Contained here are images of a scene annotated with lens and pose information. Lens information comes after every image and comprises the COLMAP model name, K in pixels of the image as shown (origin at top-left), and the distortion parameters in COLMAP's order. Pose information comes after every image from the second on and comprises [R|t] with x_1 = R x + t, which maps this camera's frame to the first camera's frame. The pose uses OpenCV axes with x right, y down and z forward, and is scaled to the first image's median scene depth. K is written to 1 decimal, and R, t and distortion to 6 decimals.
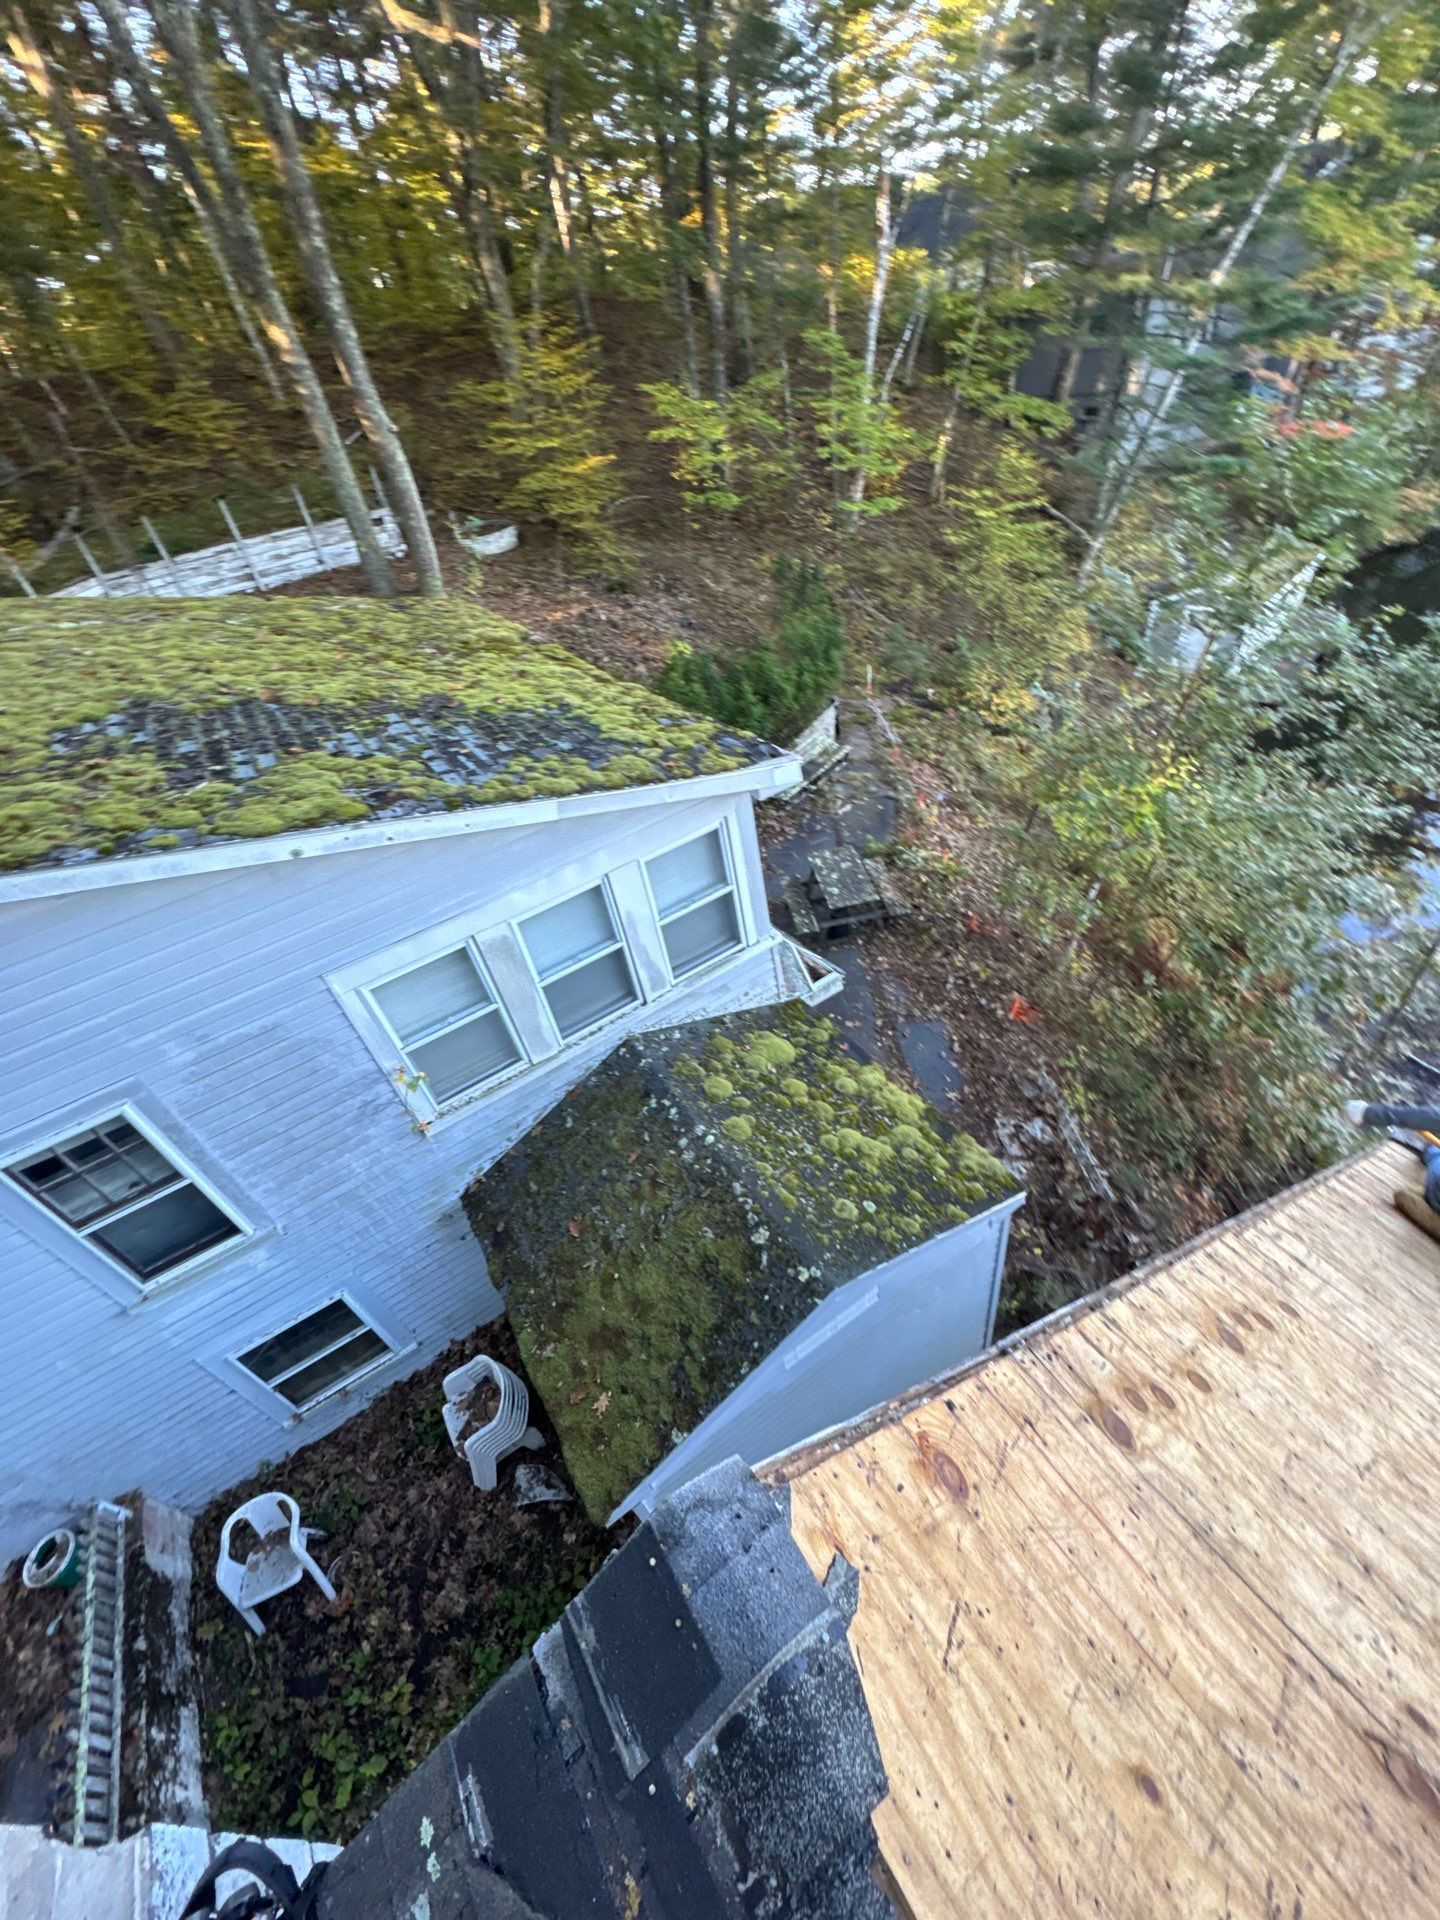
lens RADIAL K [[764.9, 0, 720.6], [0, 764.9, 957.9], [0, 0, 1]] dist [-0.004647, 0.000375]
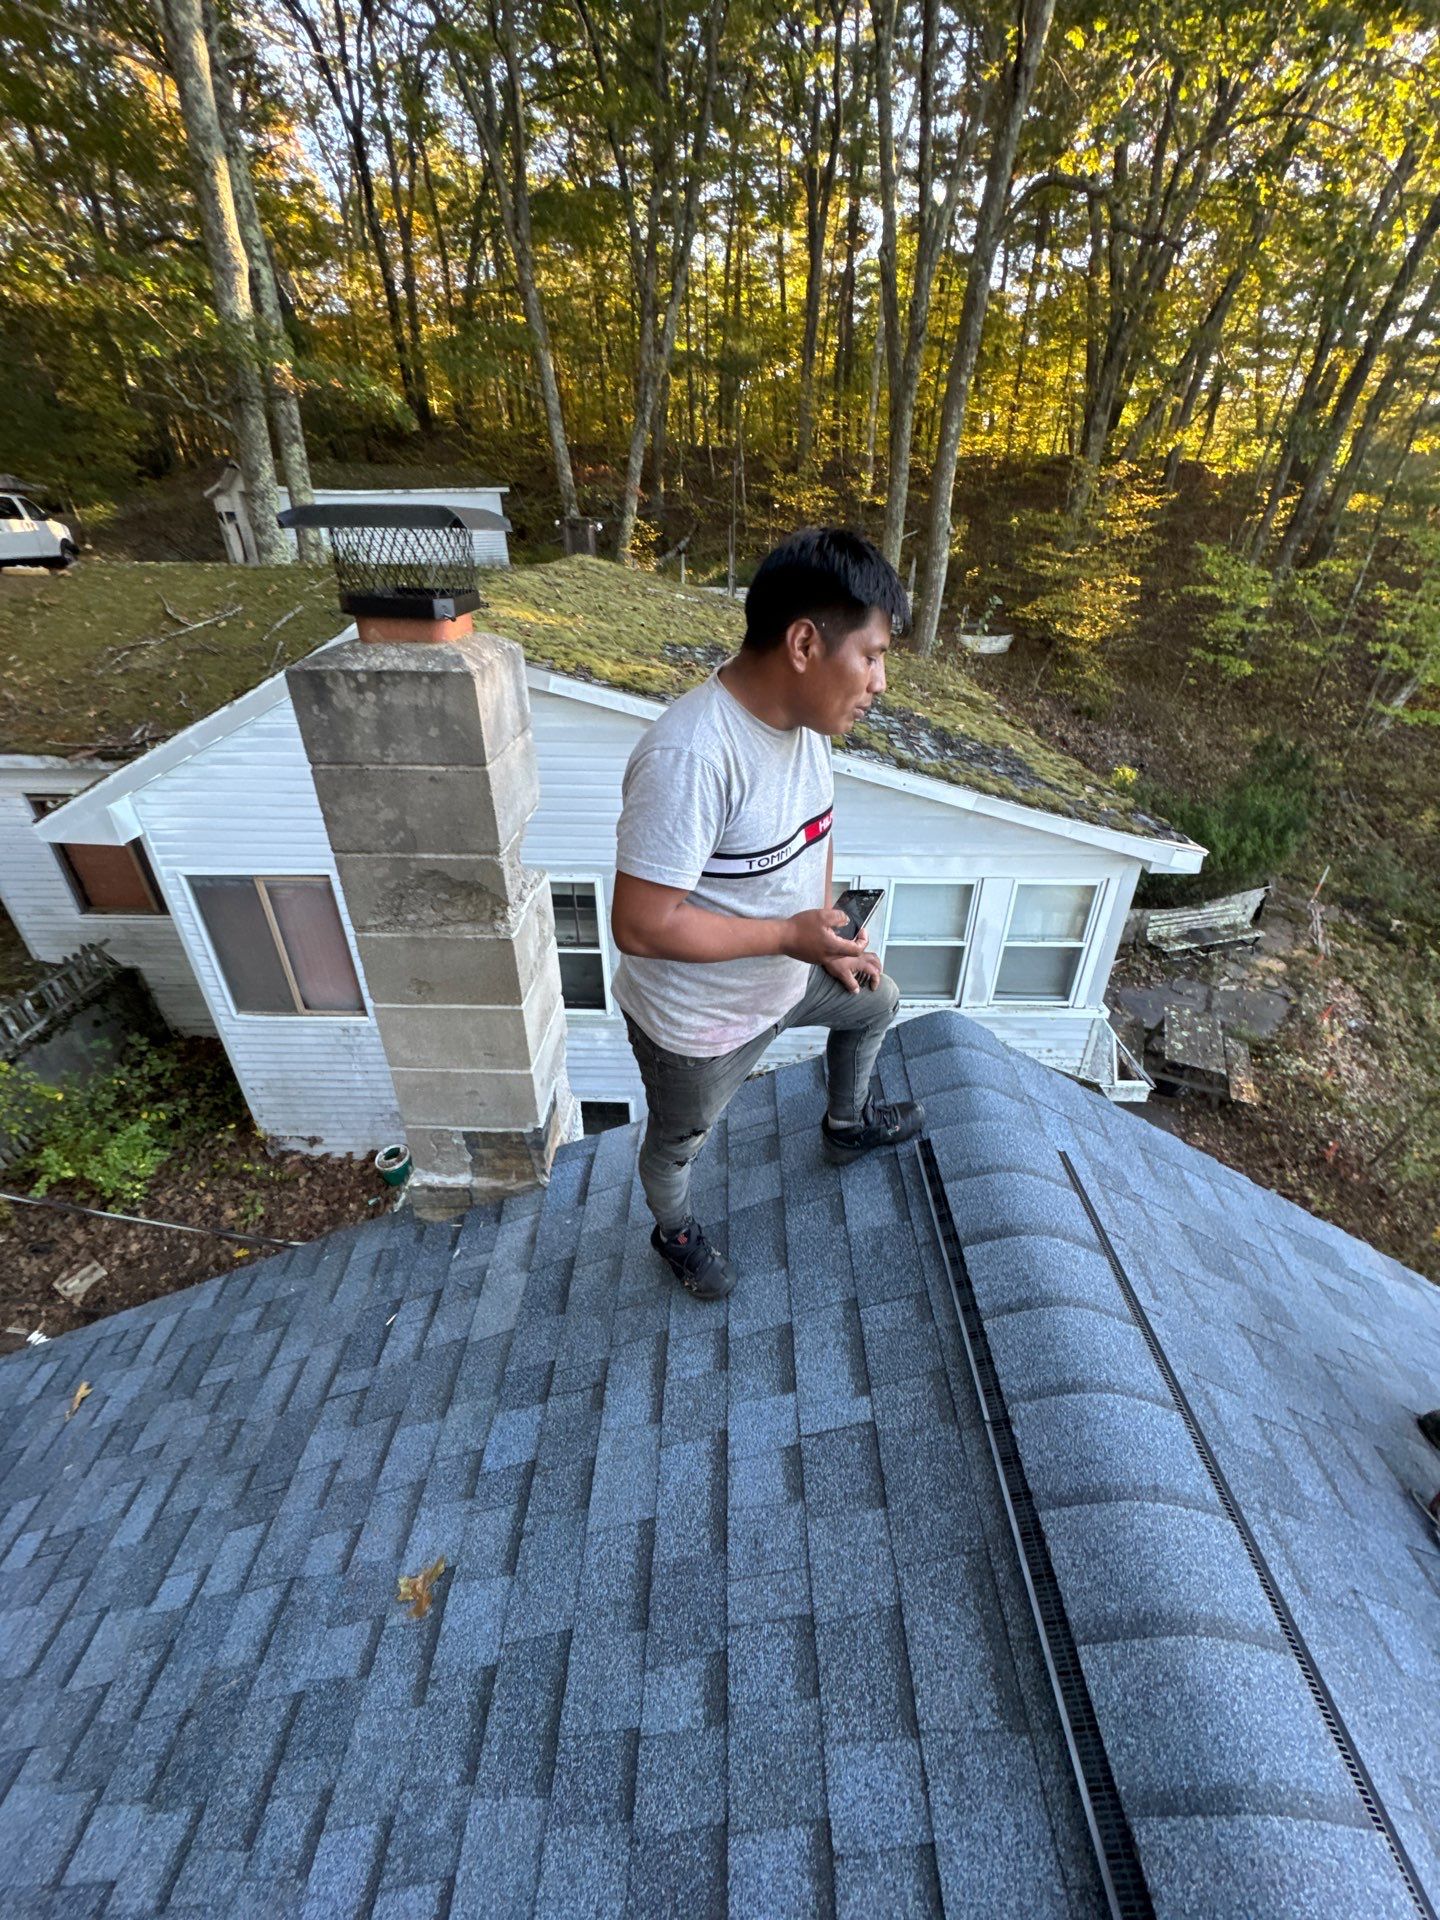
lens RADIAL K [[764.9, 0, 719.7], [0, 764.9, 963.8], [0, 0, 1]] dist [-0.004647, 0.000375]
pose [[0.819067, 0.414593, -0.396539, 0.031951], [-0.457261, 0.889210, -0.014796, 0.179522], [0.346472, 0.193441, 0.917899, -0.153727]]
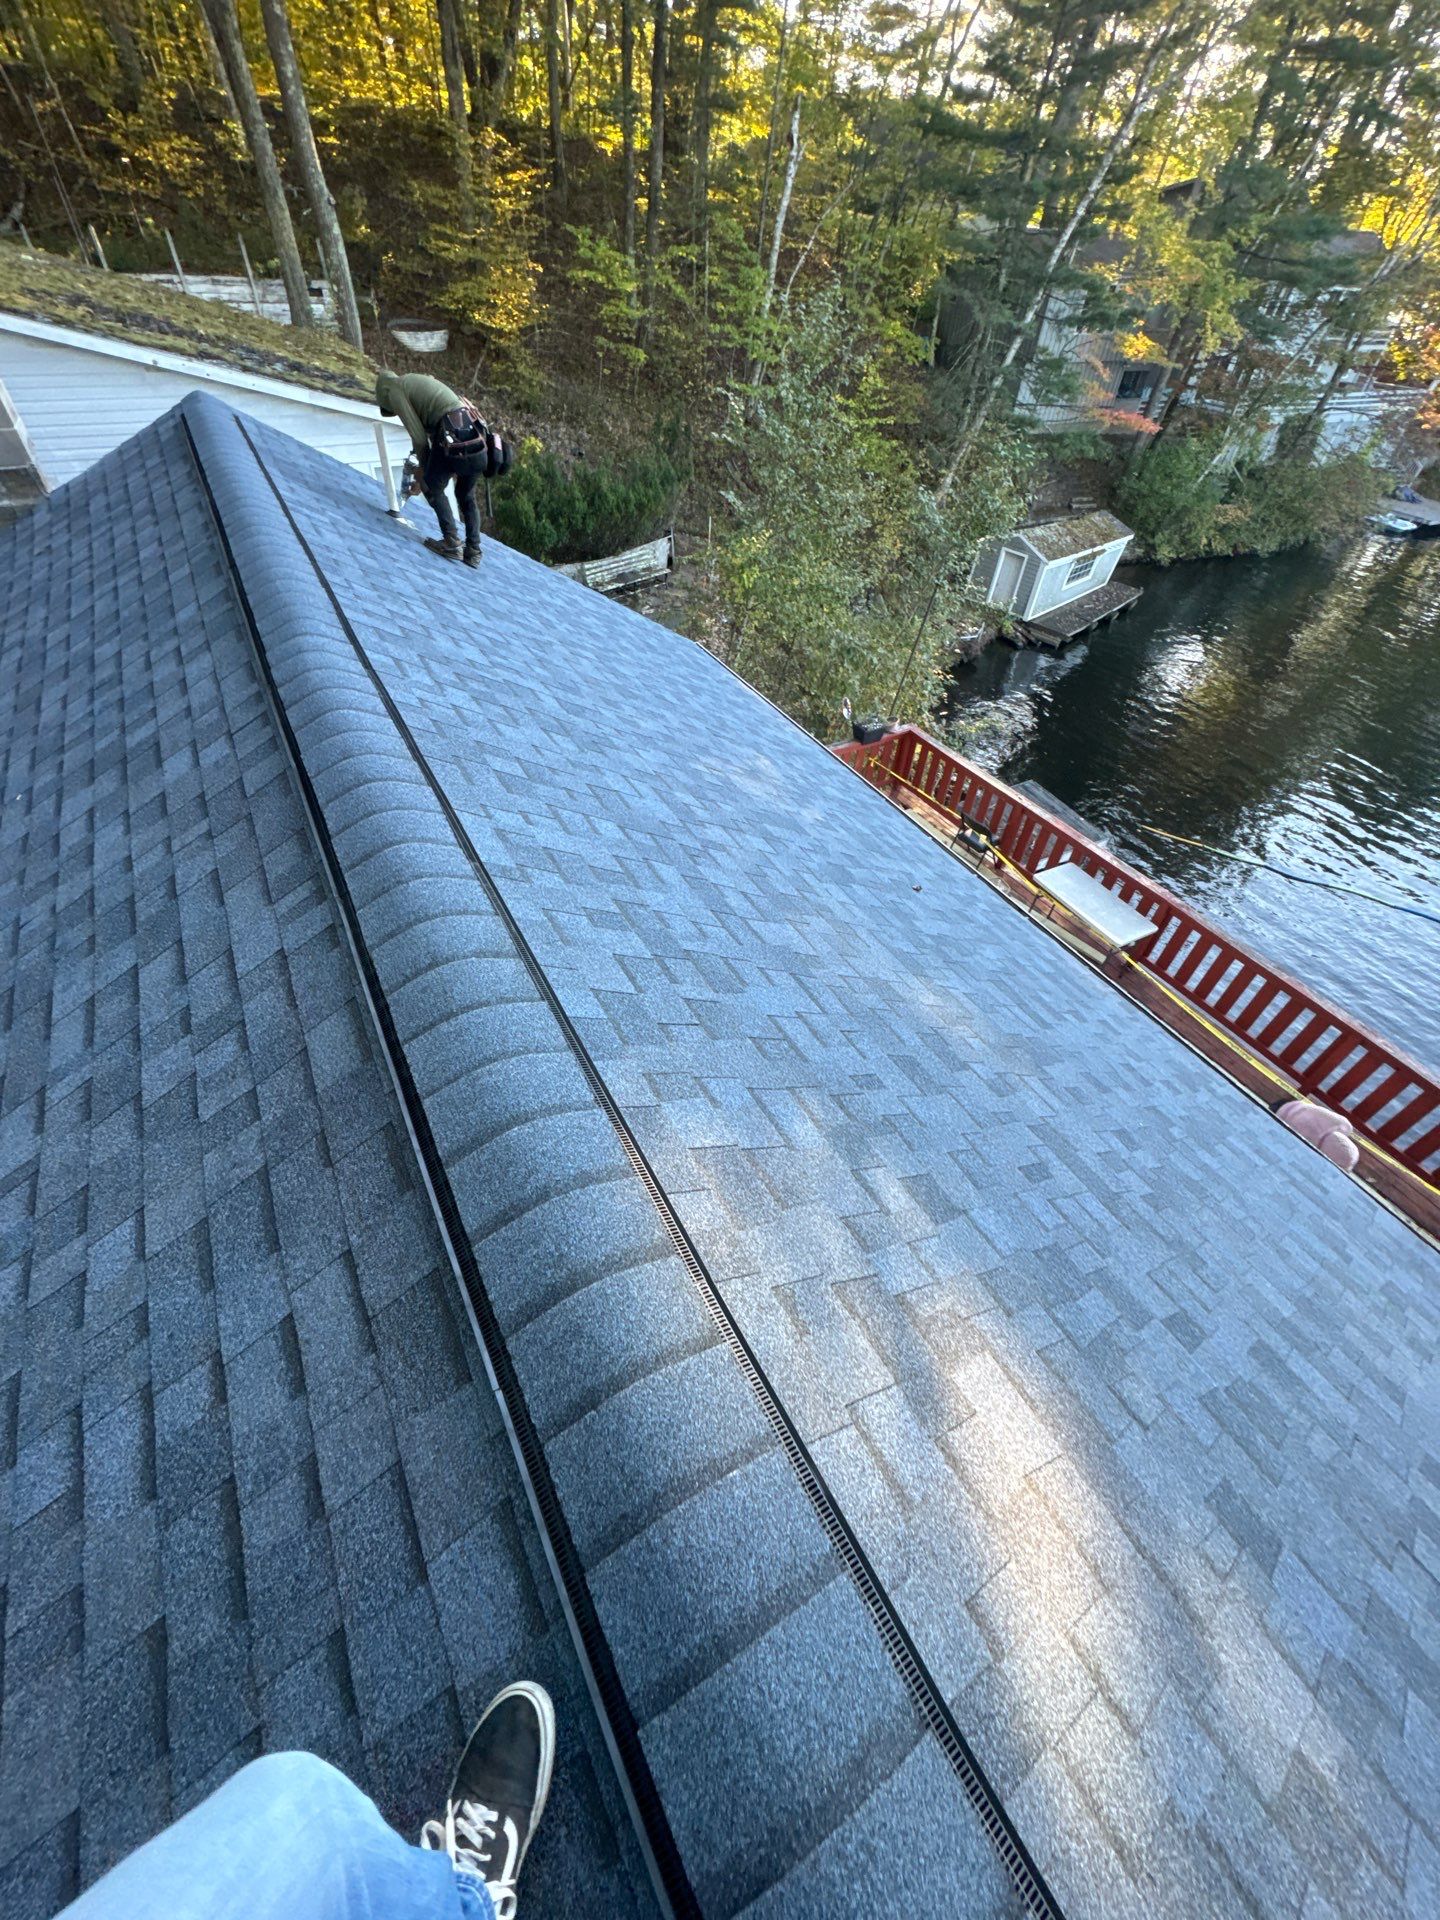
lens RADIAL K [[764.9, 0, 719.2], [0, 764.9, 967.8], [0, 0, 1]] dist [-0.004647, 0.000375]
pose [[0.979322, 0.178100, 0.095960, 0.634471], [-0.186205, 0.978966, 0.083385, 0.626916], [-0.079091, -0.099529, 0.991886, -0.806552]]
